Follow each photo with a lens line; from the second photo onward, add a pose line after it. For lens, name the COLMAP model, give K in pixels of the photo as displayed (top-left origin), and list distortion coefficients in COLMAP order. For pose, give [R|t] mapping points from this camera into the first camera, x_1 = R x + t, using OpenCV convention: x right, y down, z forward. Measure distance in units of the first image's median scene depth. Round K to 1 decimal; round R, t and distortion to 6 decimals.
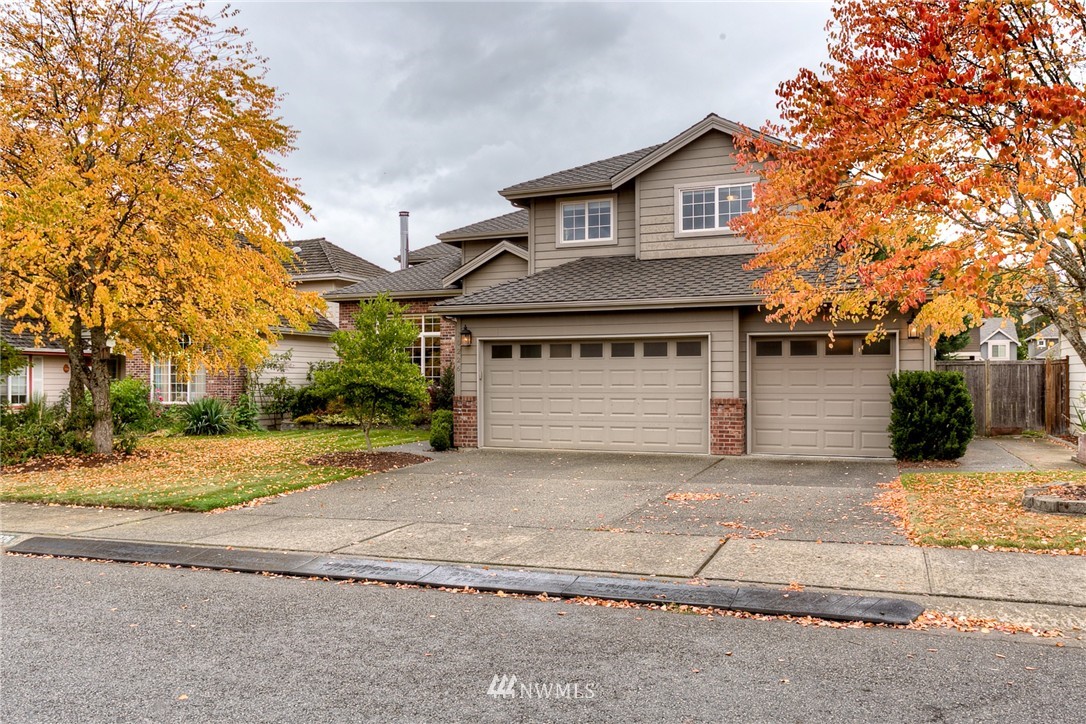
lens RADIAL K [[847.3, 0, 540.3], [0, 847.3, 368.7], [0, 0, 1]] dist [0.005675, -0.005947]
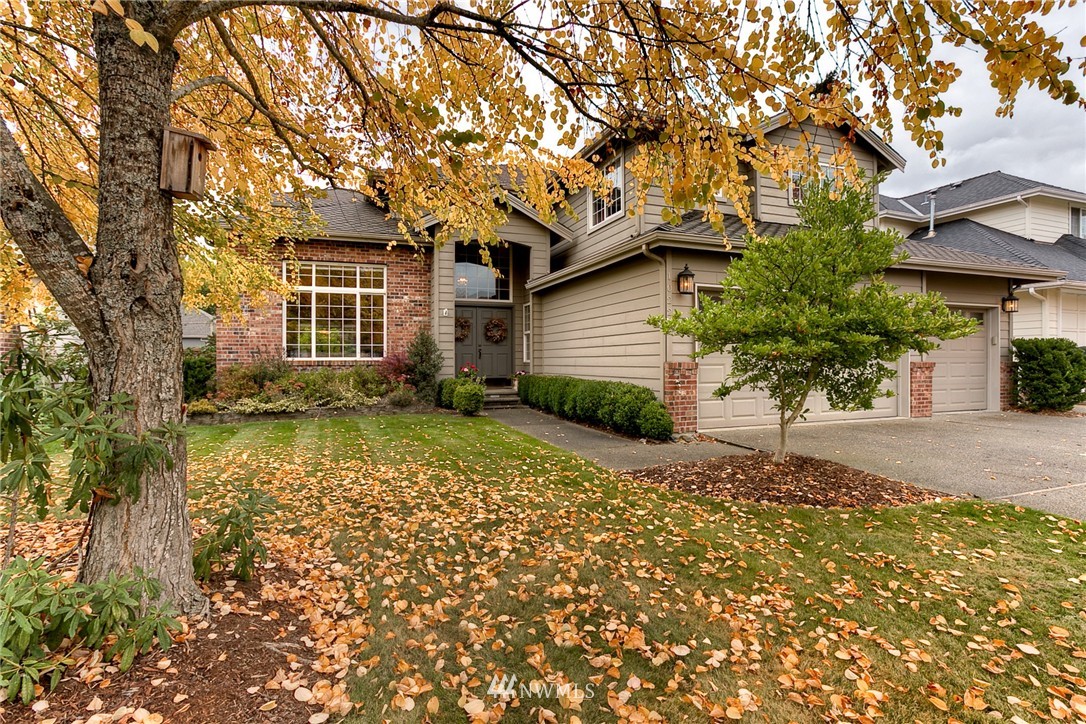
lens RADIAL K [[528.3, 0, 546.1], [0, 528.3, 358.4], [0, 0, 1]] dist [-0.038012, 0.004449]
pose [[0.739352, 0.002318, 0.673315, -0.463237], [-0.005468, 0.999982, 0.002561, 0.027250], [-0.673297, -0.005575, 0.739351, 0.723926]]
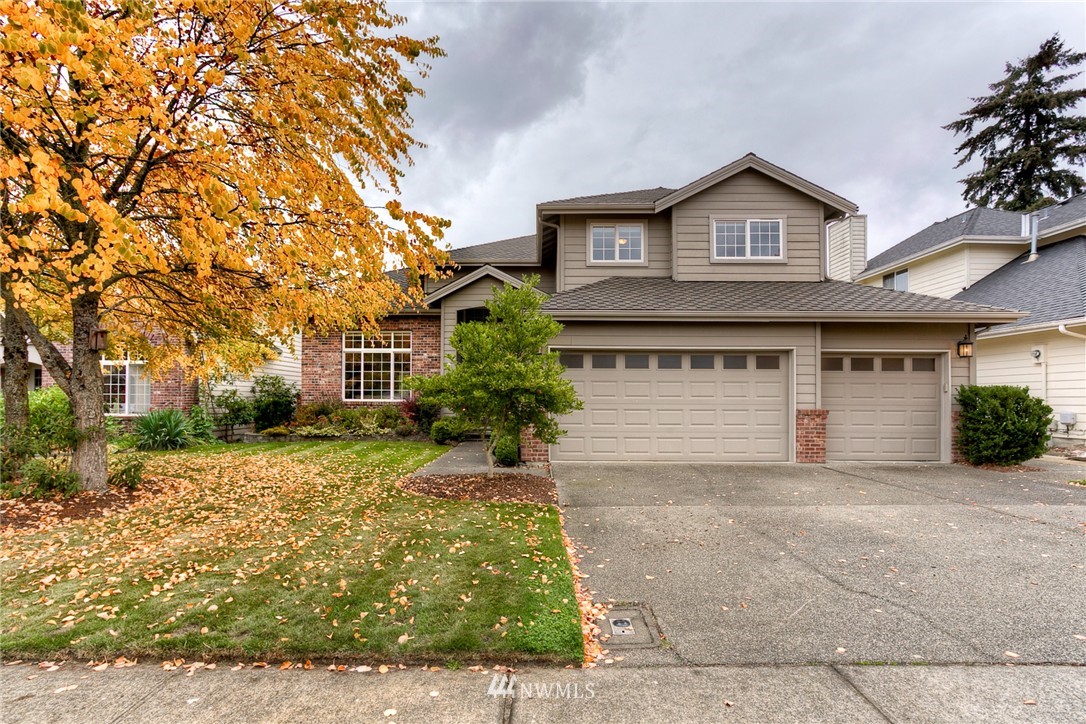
lens RADIAL K [[528.3, 0, 520.2], [0, 528.3, 393.7], [0, 0, 1]] dist [-0.038012, 0.004449]
pose [[0.937942, 0.011744, 0.346593, -0.298942], [-0.012180, 0.999925, -0.000919, 0.017496], [-0.346578, -0.003360, 0.938015, 0.442378]]
